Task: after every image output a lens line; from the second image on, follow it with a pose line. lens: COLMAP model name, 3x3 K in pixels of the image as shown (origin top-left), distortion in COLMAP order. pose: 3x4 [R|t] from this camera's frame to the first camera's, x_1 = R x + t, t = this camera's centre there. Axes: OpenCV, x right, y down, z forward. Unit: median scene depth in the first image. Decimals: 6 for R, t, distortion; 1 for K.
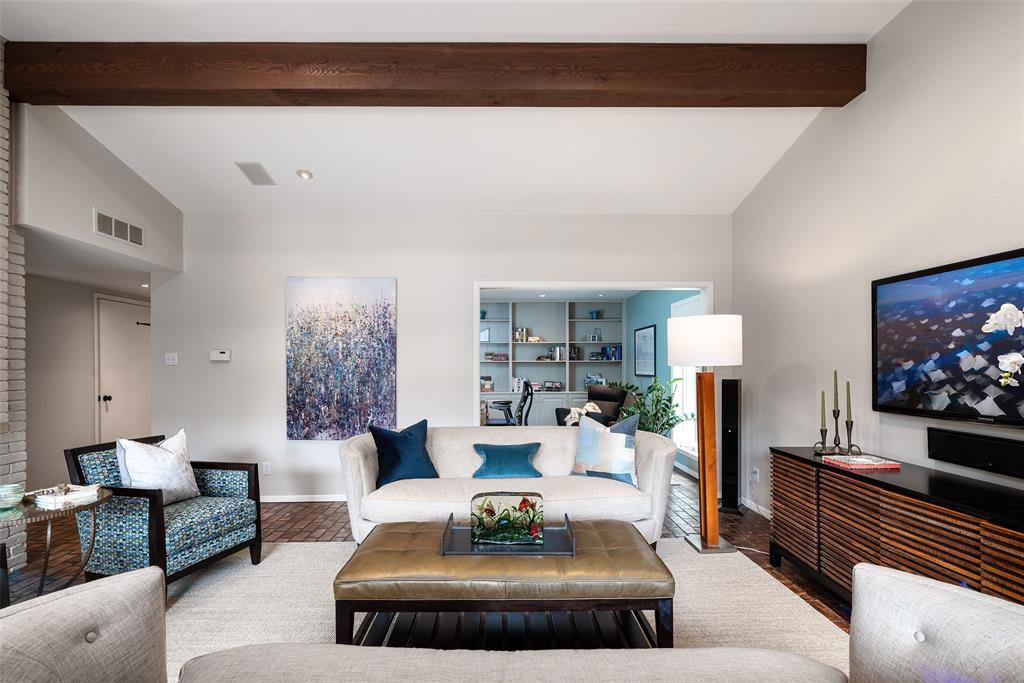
lens RADIAL K [[477.6, 0, 508.1], [0, 477.6, 367.9], [0, 0, 1]] dist [-0.000705, -0.000505]
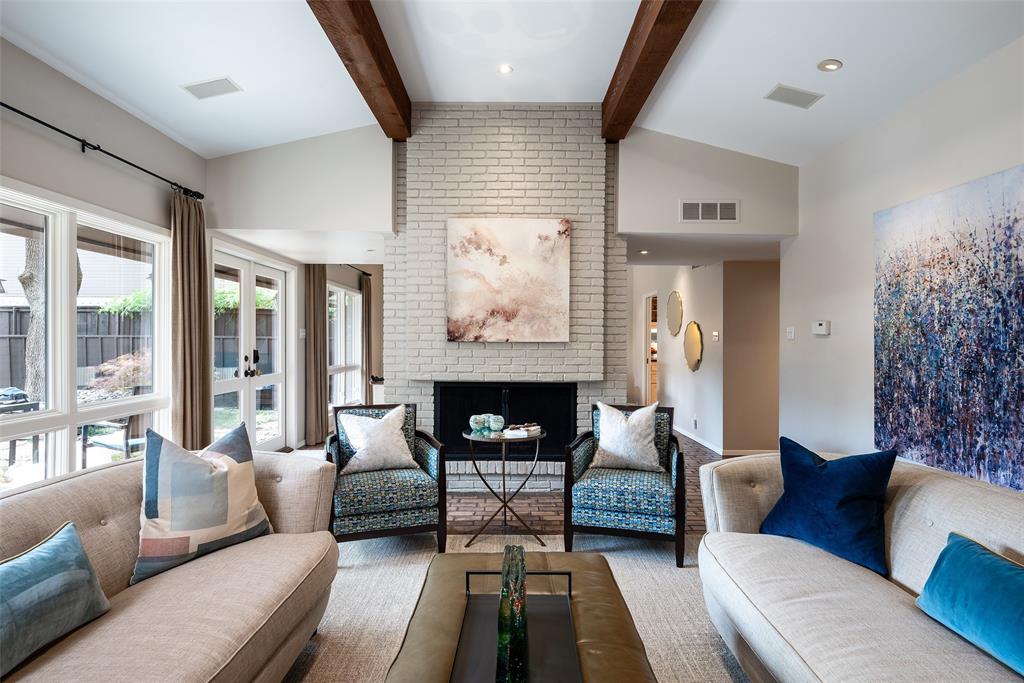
lens RADIAL K [[531.5, 0, 512.0], [0, 531.5, 341.5], [0, 0, 1]] dist [-0.001144, -0.000161]
pose [[-0.011673, 0.007675, -0.999902, 0.310181], [-0.010013, 0.999920, 0.007792, -0.005147], [0.999882, 0.010103, -0.011595, 0.483295]]
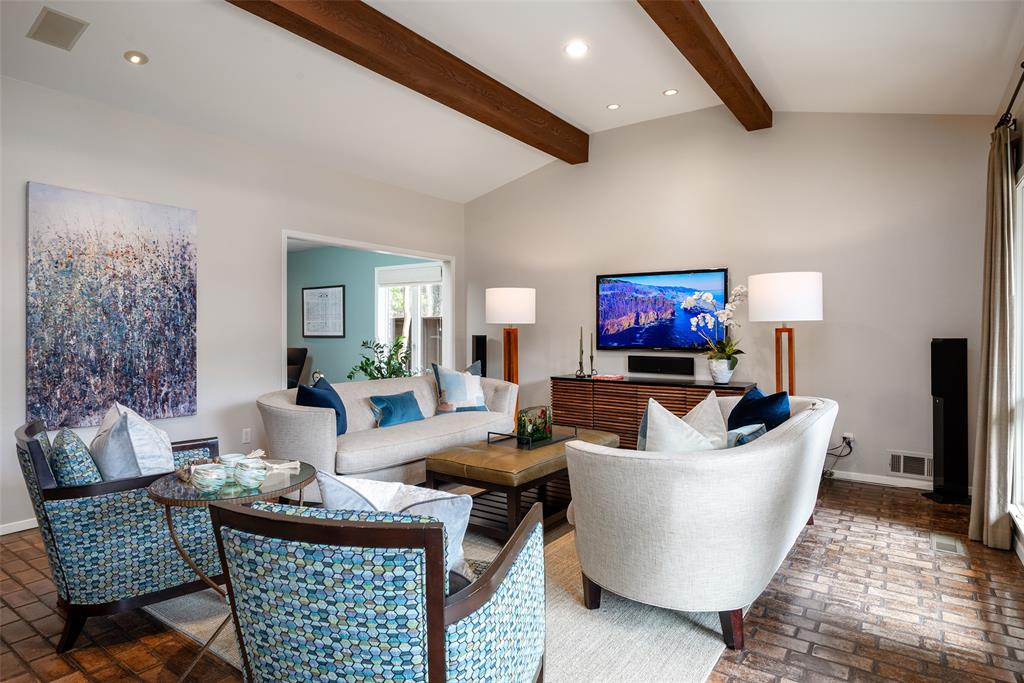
lens RADIAL K [[581.5, 0, 512.0], [0, 581.5, 341.5], [0, 0, 1]] dist [0.000139, 0.000188]
pose [[0.583801, -0.013624, 0.811782, -0.719319], [0.003555, 0.999893, 0.014225, 0.017458], [-0.811889, -0.005418, 0.583787, 0.006281]]
